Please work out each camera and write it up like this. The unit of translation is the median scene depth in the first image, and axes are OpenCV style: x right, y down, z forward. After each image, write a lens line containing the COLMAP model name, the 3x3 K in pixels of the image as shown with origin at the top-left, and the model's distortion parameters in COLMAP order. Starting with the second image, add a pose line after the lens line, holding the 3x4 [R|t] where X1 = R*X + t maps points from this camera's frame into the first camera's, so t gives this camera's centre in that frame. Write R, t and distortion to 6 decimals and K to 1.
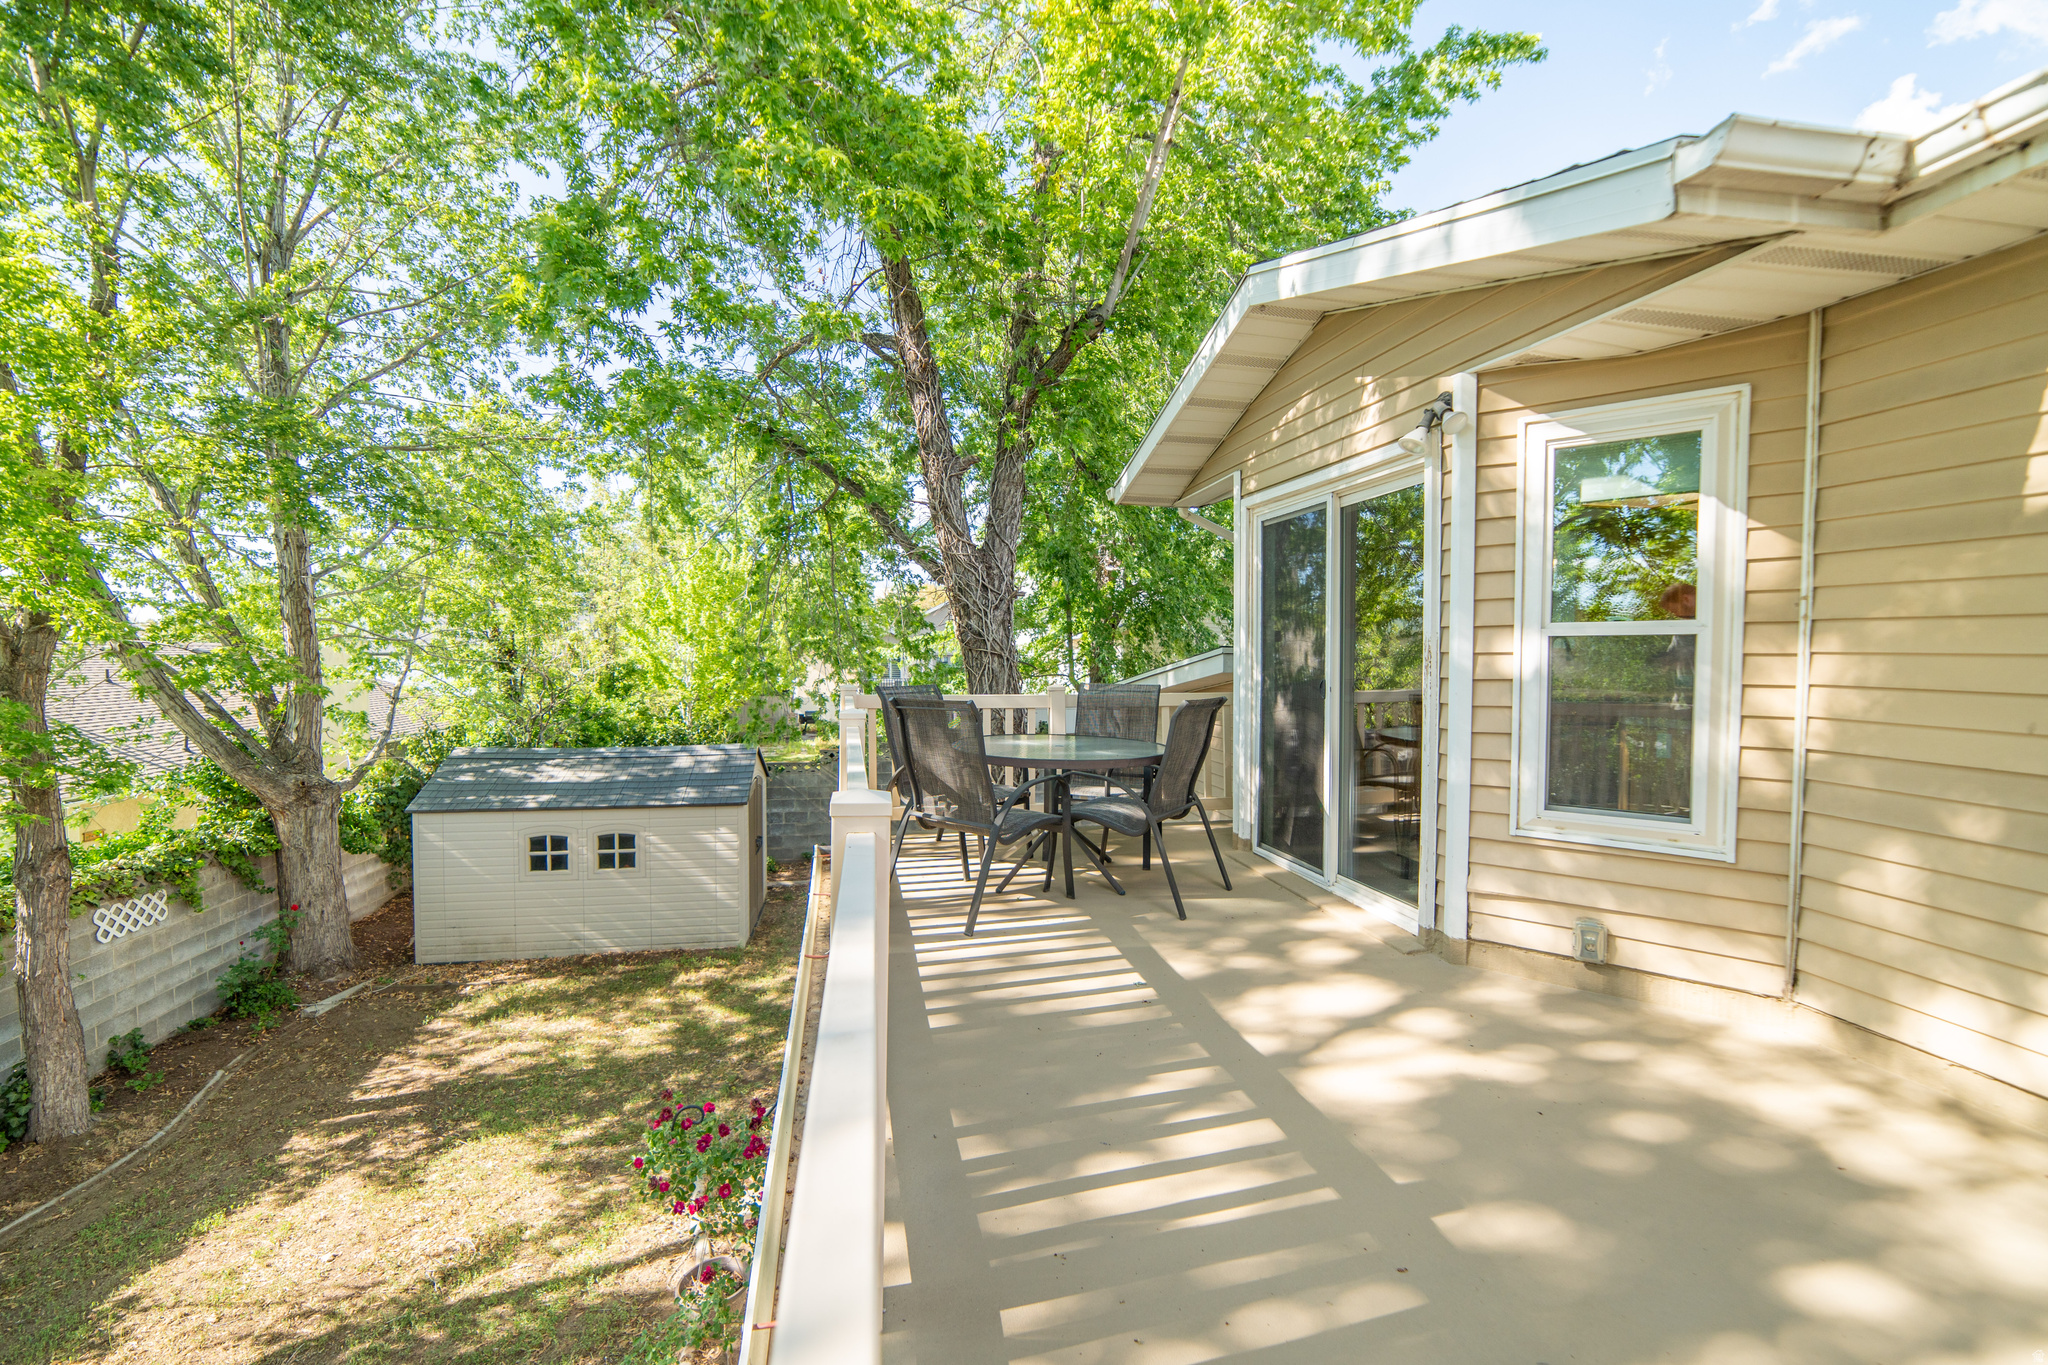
lens RADIAL K [[832.4, 0, 988.8], [0, 832.4, 685.3], [0, 0, 1]] dist [0.000641, 0.000041]
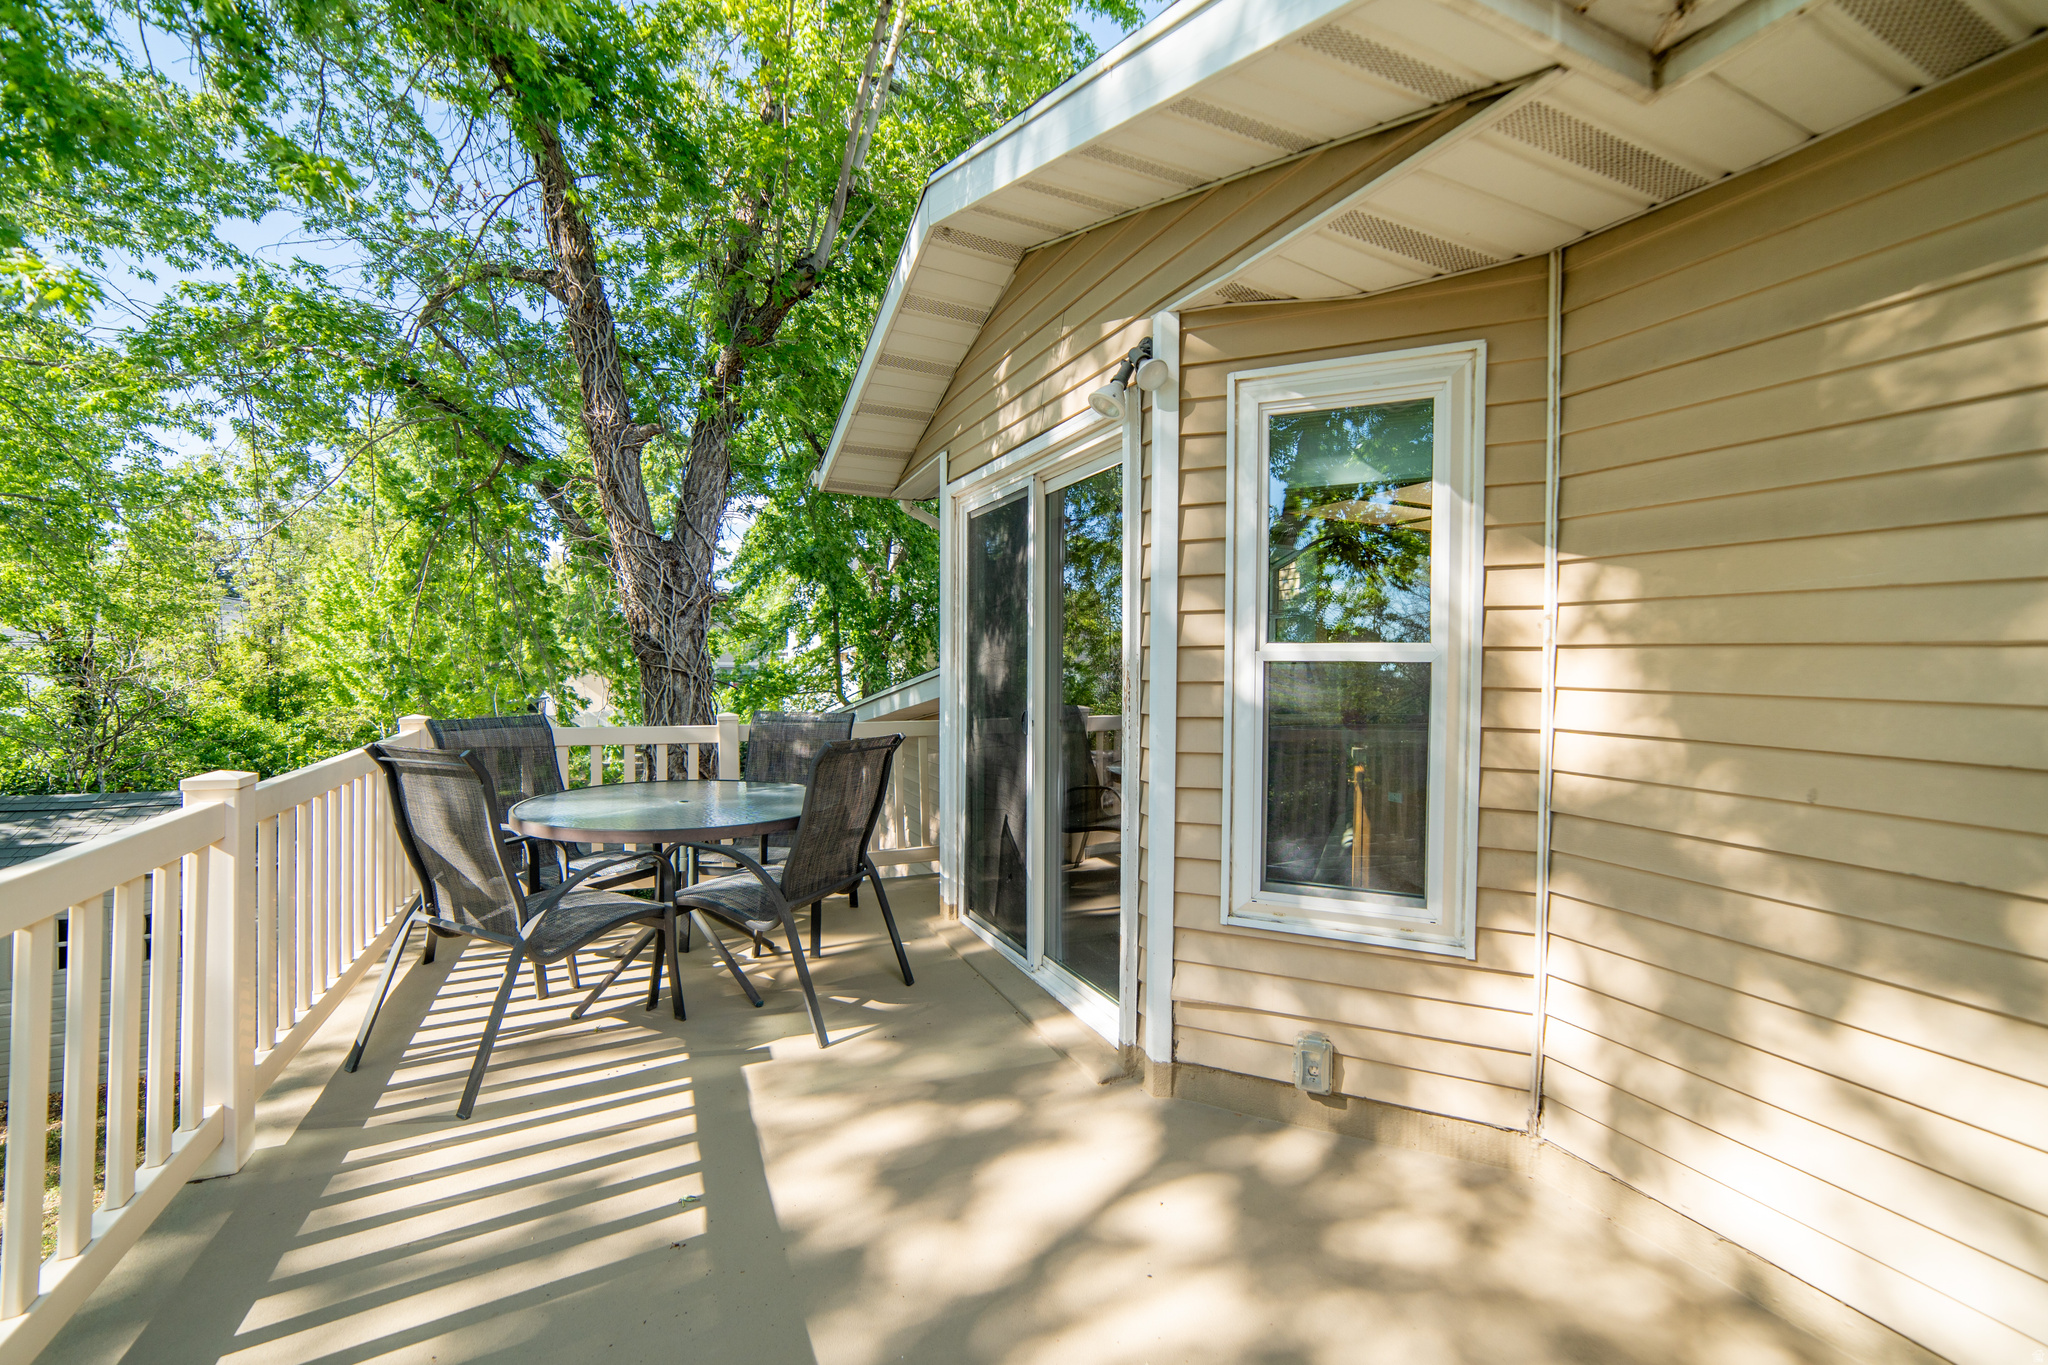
lens RADIAL K [[794.8, 0, 1024.0], [0, 794.8, 682.5], [0, 0, 1]] dist [-0.010077, 0.000415]
pose [[0.970950, 0.006510, 0.239194, 0.272173], [-0.001967, 0.999813, -0.019226, -0.023306], [-0.239274, 0.018197, 0.970781, 0.332977]]
